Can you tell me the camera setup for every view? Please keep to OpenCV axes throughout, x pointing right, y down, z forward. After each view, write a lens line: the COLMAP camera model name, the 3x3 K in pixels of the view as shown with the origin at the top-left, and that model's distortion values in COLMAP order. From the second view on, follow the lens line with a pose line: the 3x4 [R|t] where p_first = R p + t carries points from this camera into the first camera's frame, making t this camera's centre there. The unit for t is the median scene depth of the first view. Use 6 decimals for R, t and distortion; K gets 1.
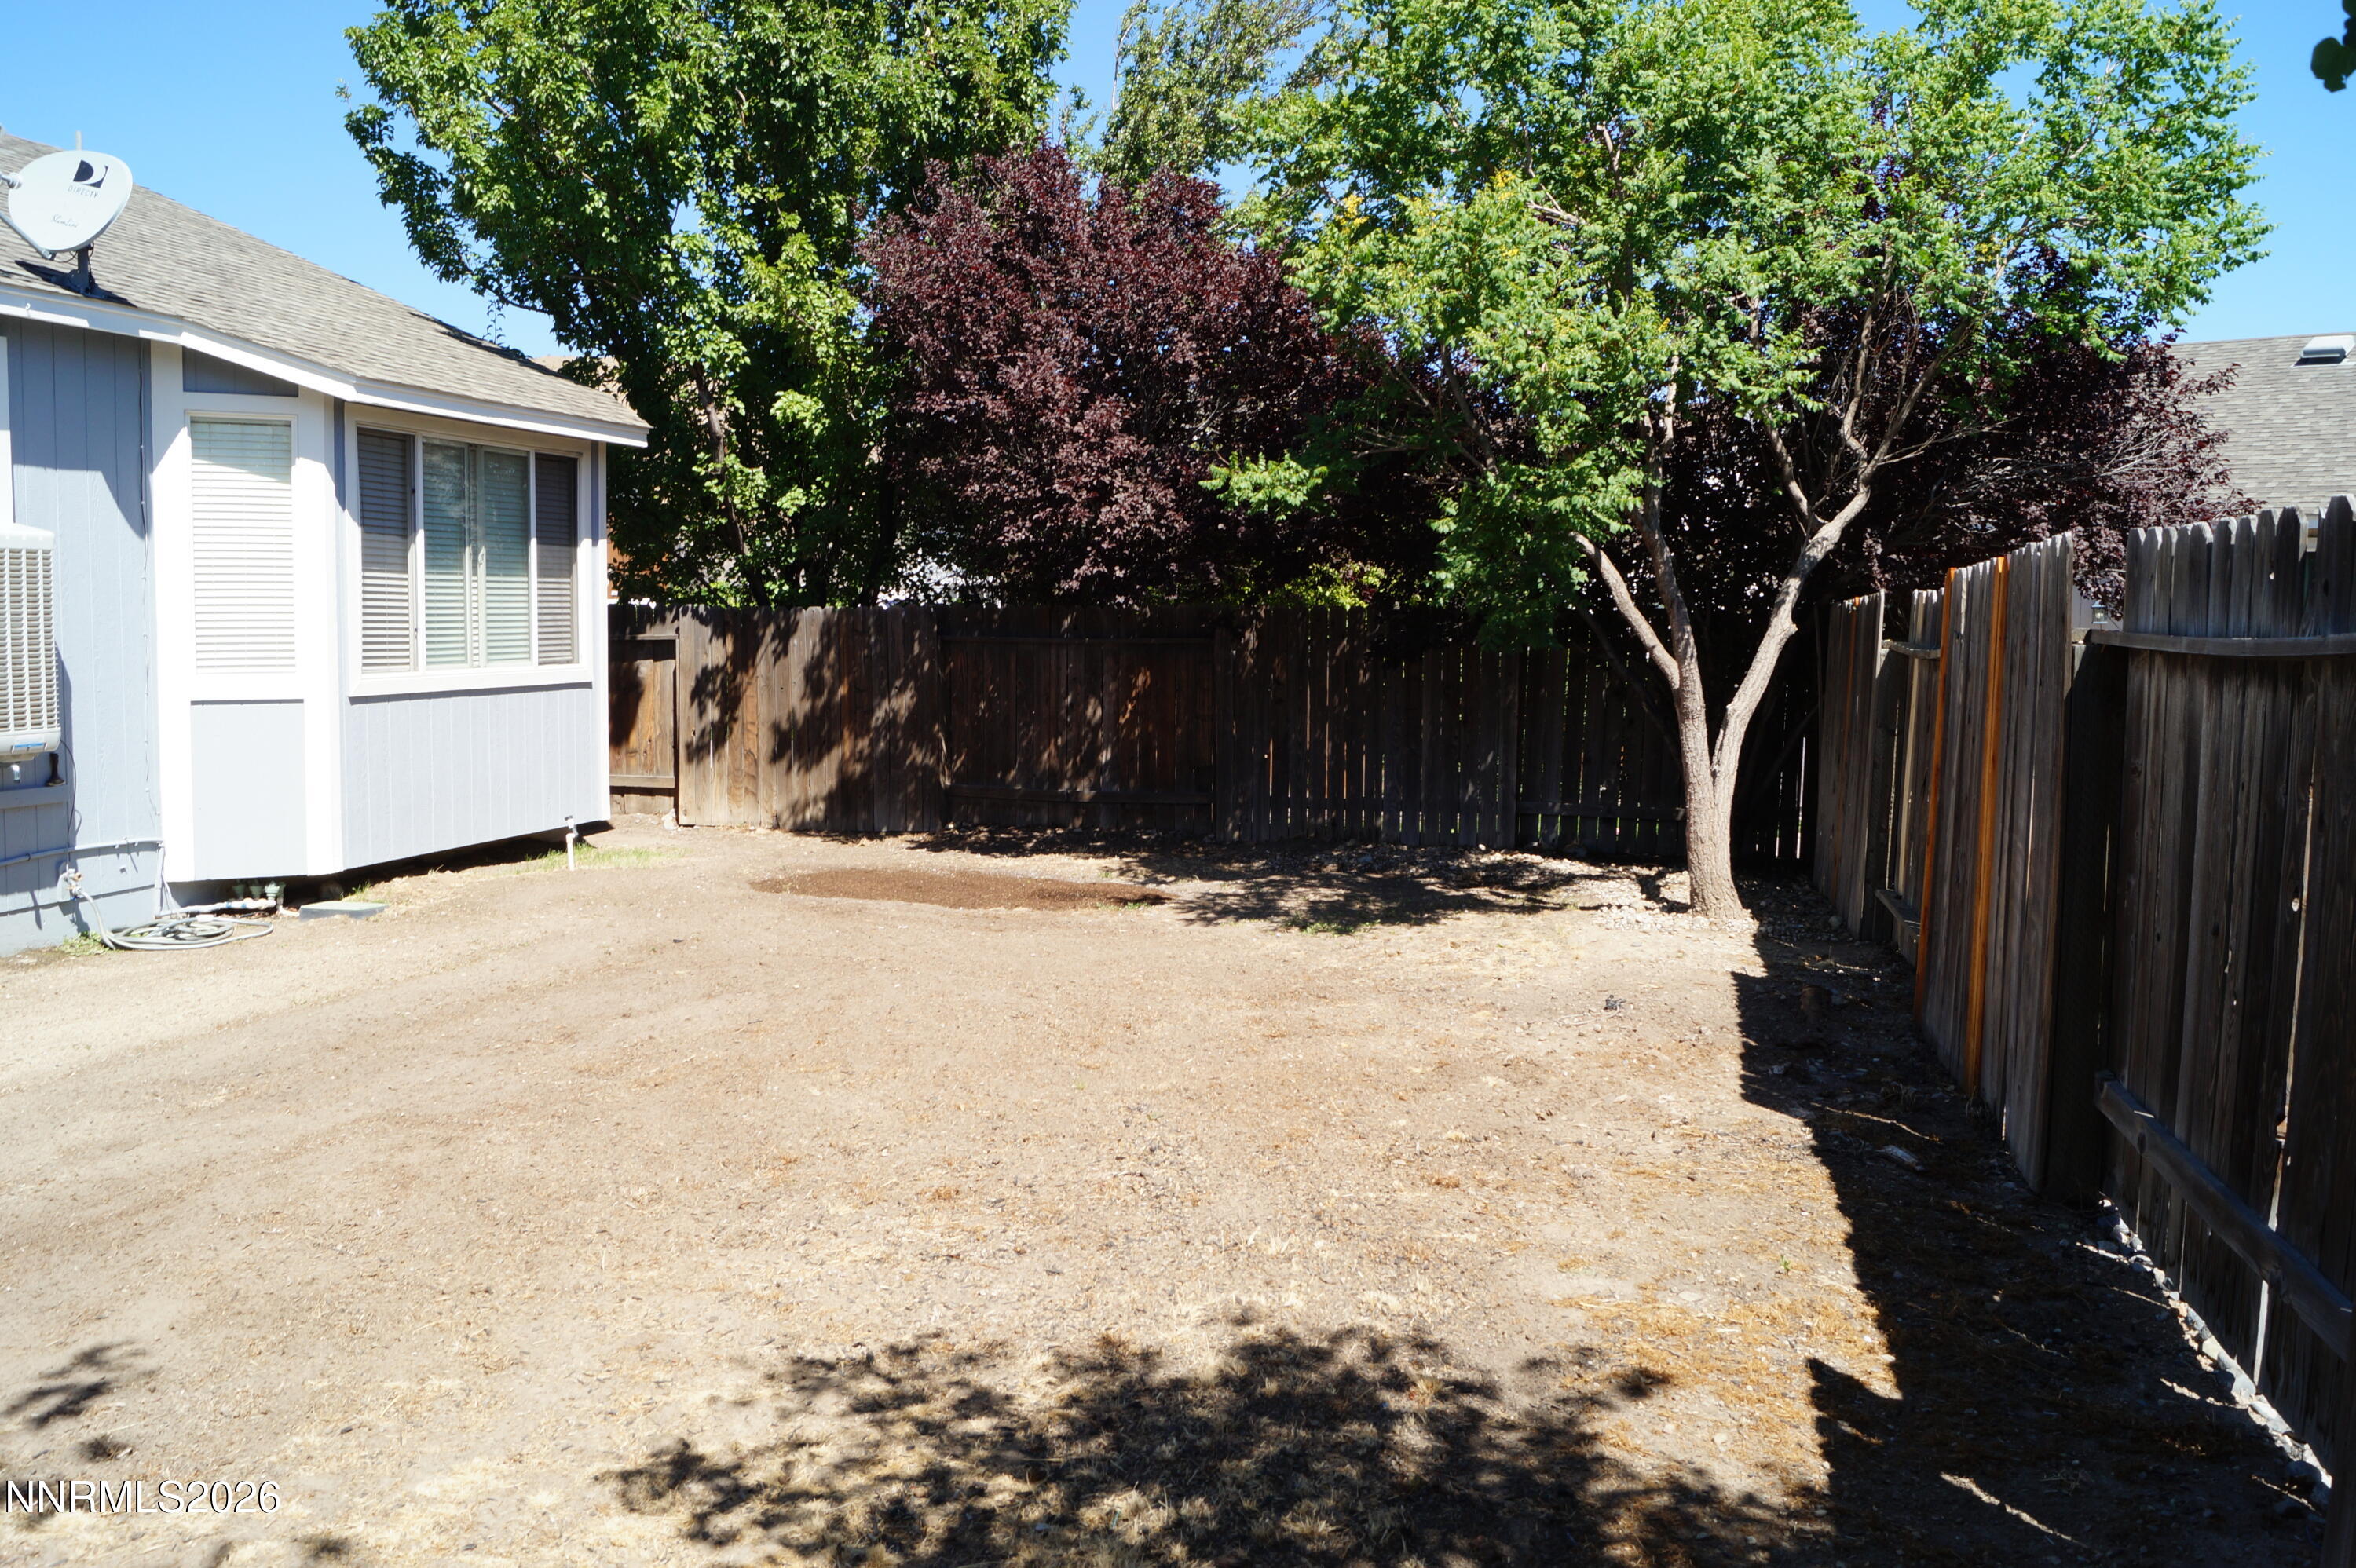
lens RADIAL K [[1860.0, 0, 1167.4], [0, 1860.0, 784.3], [0, 0, 1]] dist [-0.081749, 0.012066]
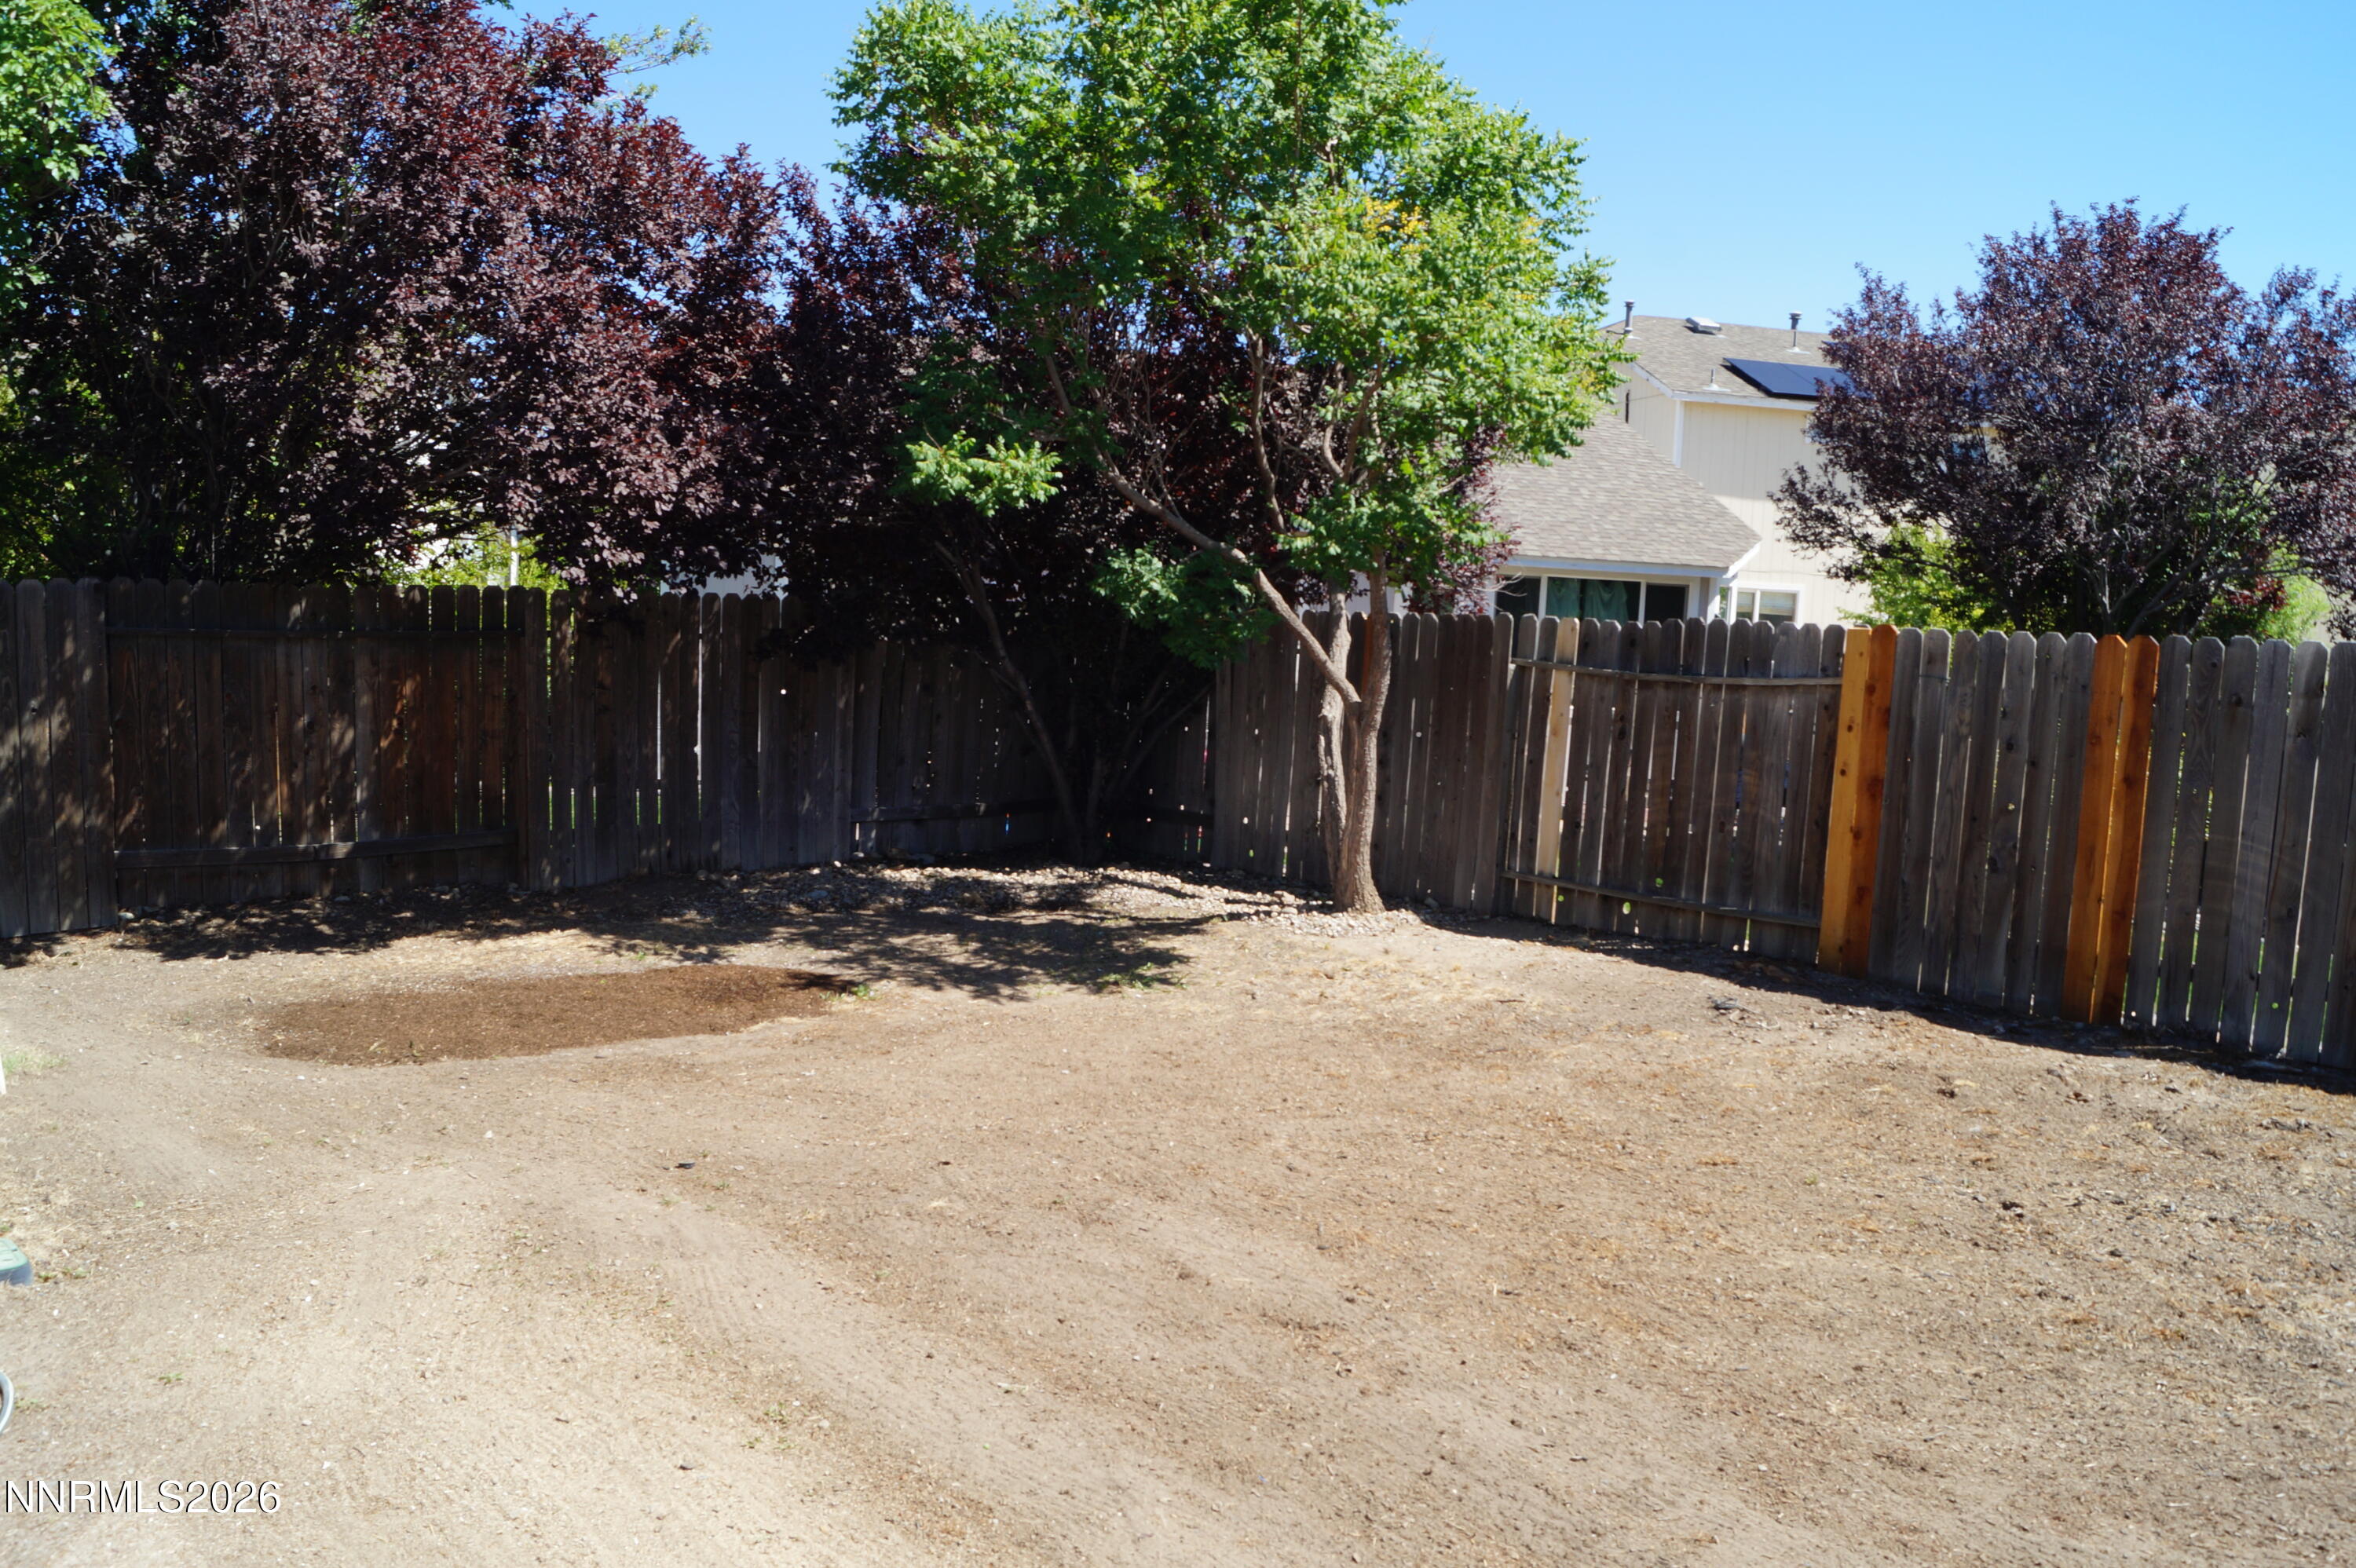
lens RADIAL K [[1860.0, 0, 1176.6], [0, 1860.0, 781.6], [0, 0, 1]] dist [-0.081749, 0.012066]
pose [[0.553502, -0.068130, 0.830057, -0.447973], [0.039762, 0.997674, 0.055374, -0.046833], [-0.831898, 0.002355, 0.554923, 0.333759]]
